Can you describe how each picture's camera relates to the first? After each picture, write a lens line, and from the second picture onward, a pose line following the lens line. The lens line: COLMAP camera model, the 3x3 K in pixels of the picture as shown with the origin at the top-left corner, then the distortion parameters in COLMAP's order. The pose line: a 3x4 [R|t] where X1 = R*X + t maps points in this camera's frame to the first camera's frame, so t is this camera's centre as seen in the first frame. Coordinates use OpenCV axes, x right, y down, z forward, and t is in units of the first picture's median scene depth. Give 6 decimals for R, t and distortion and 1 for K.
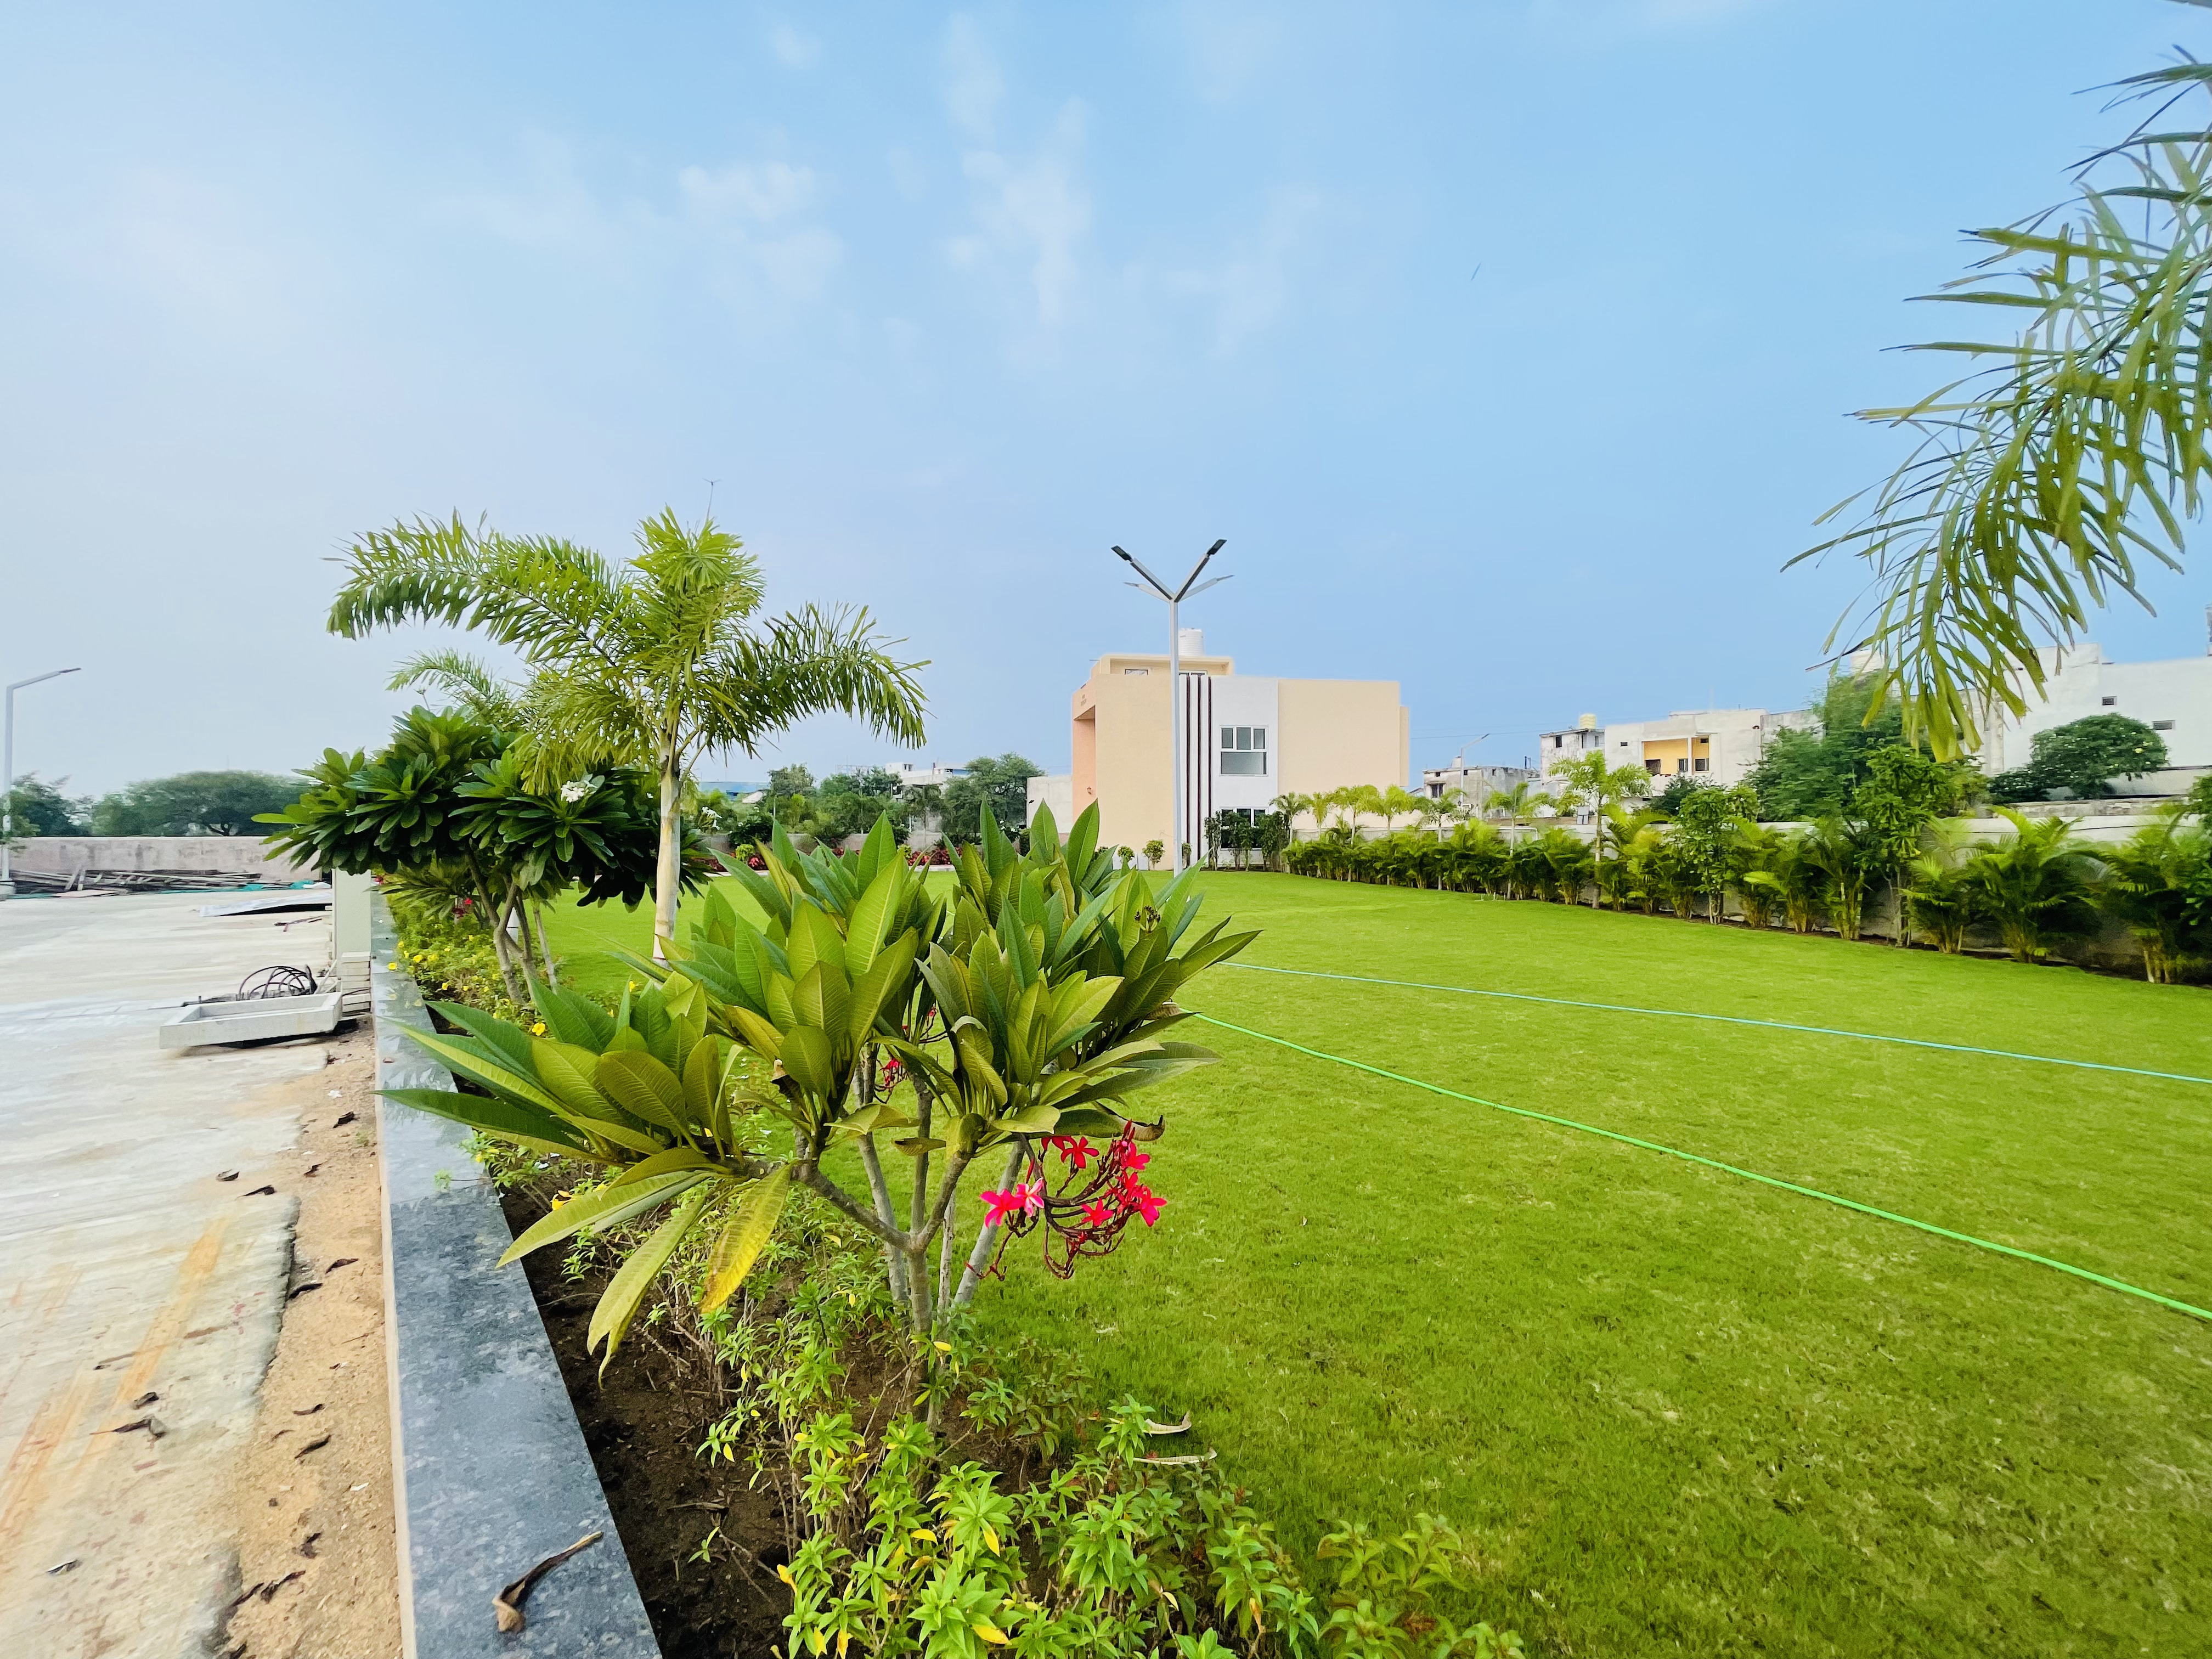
lens RADIAL K [[891.8, 0, 1107.2], [0, 891.8, 826.0], [0, 0, 1]] dist [-0.001653, -0.000761]
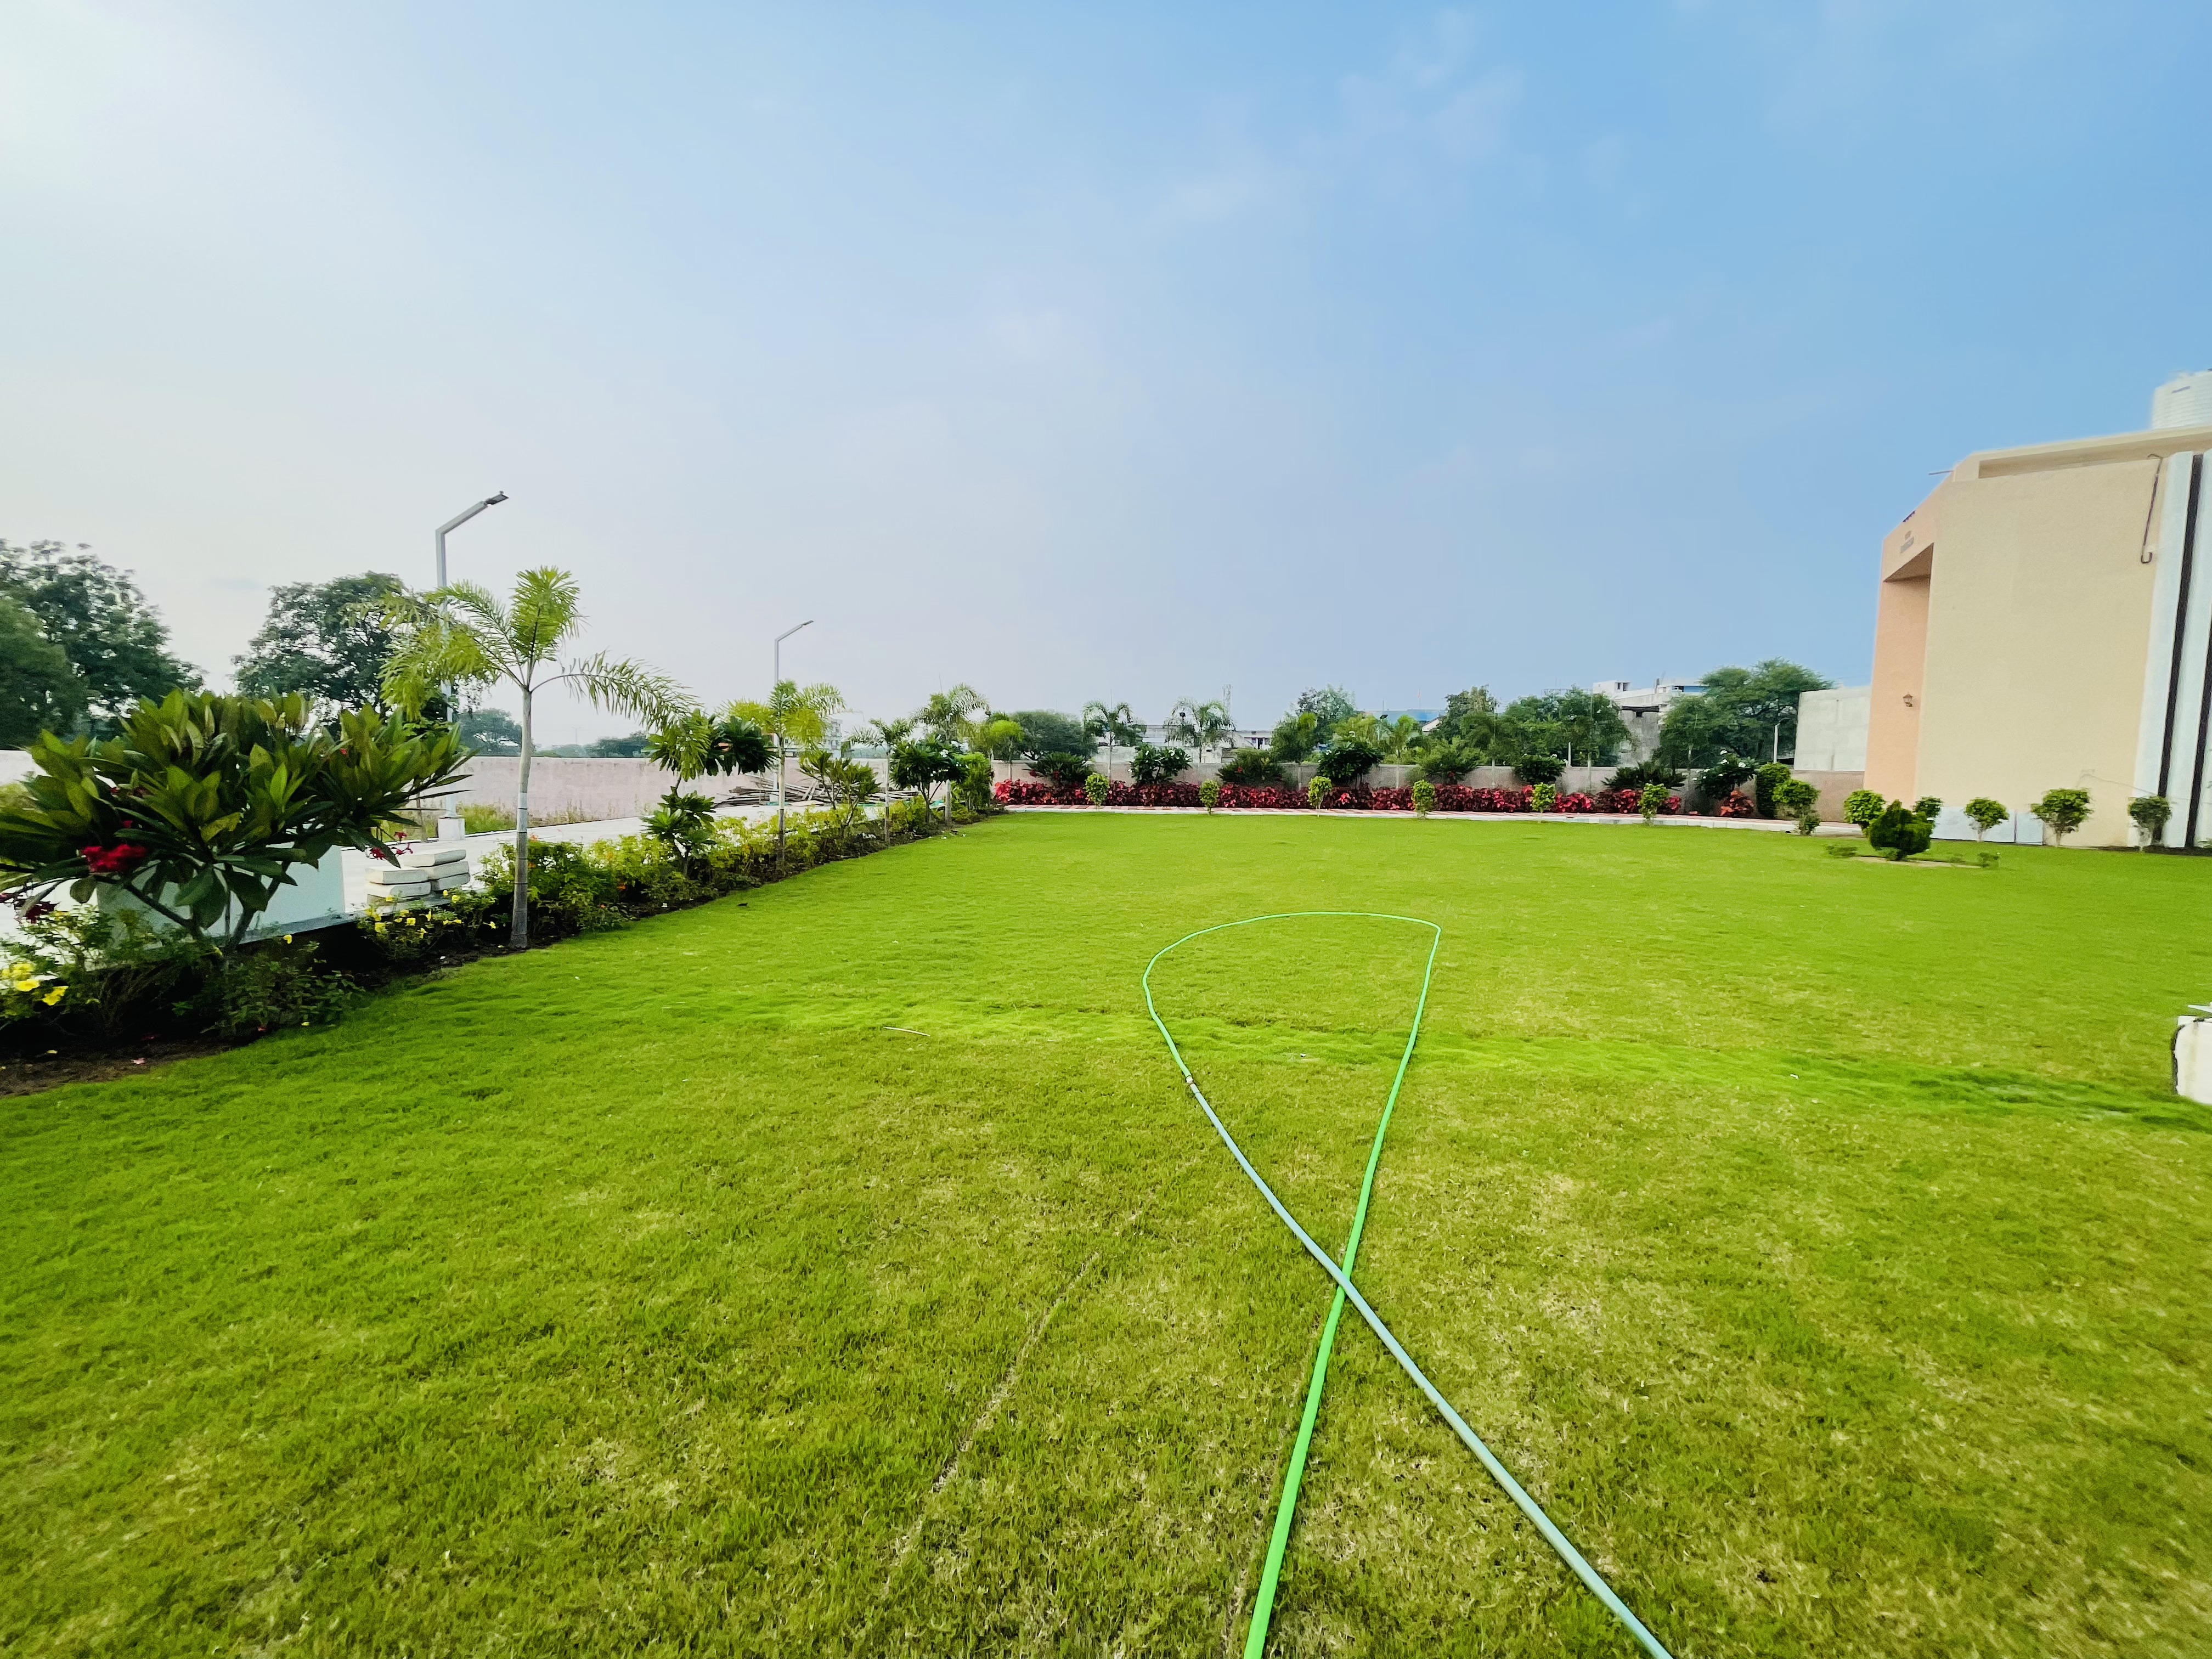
lens RADIAL K [[891.8, 0, 1107.2], [0, 891.8, 826.0], [0, 0, 1]] dist [-0.001653, -0.000761]
pose [[0.727901, 0.063339, -0.682750, -0.000190], [-0.010706, 0.996653, 0.081046, 0.001265], [0.685598, -0.051684, 0.726143, 0.227273]]
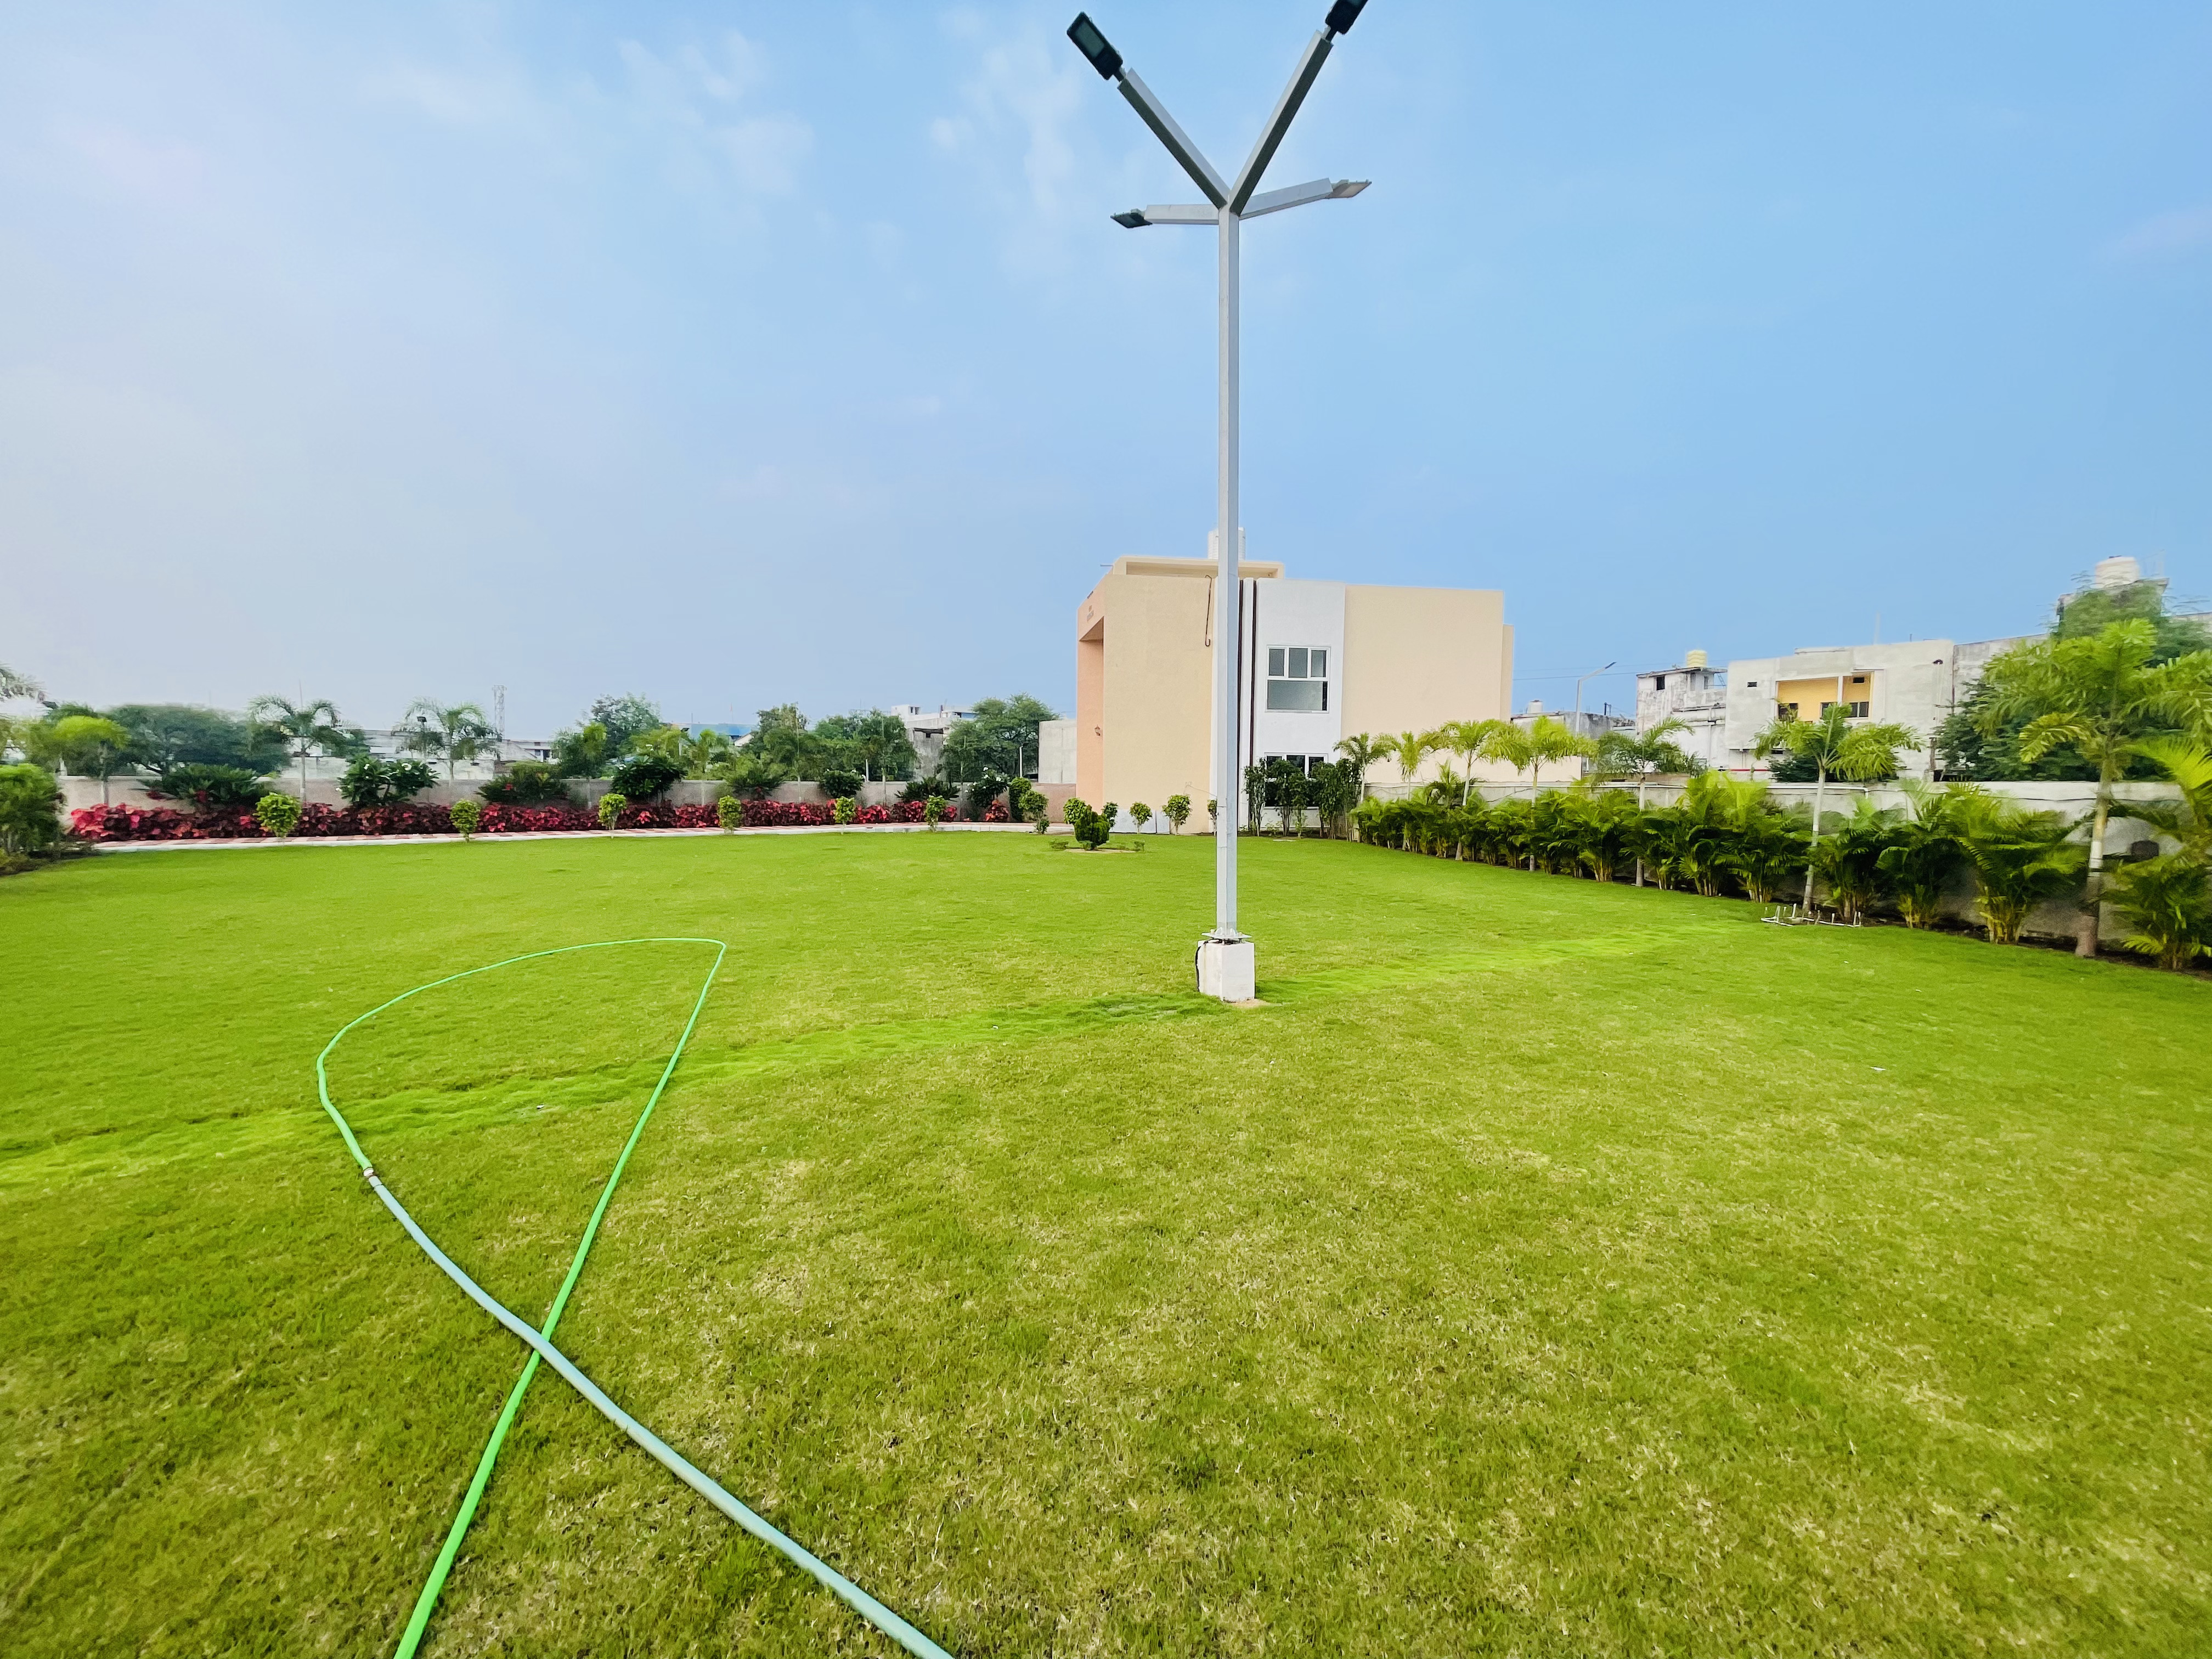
lens RADIAL K [[891.8, 0, 1107.2], [0, 891.8, 826.0], [0, 0, 1]] dist [-0.001653, -0.000761]
pose [[0.999494, 0.014017, -0.028568, 0.013809], [-0.012419, 0.998390, 0.055351, 0.000917], [0.029298, -0.054969, 0.998058, 0.228438]]
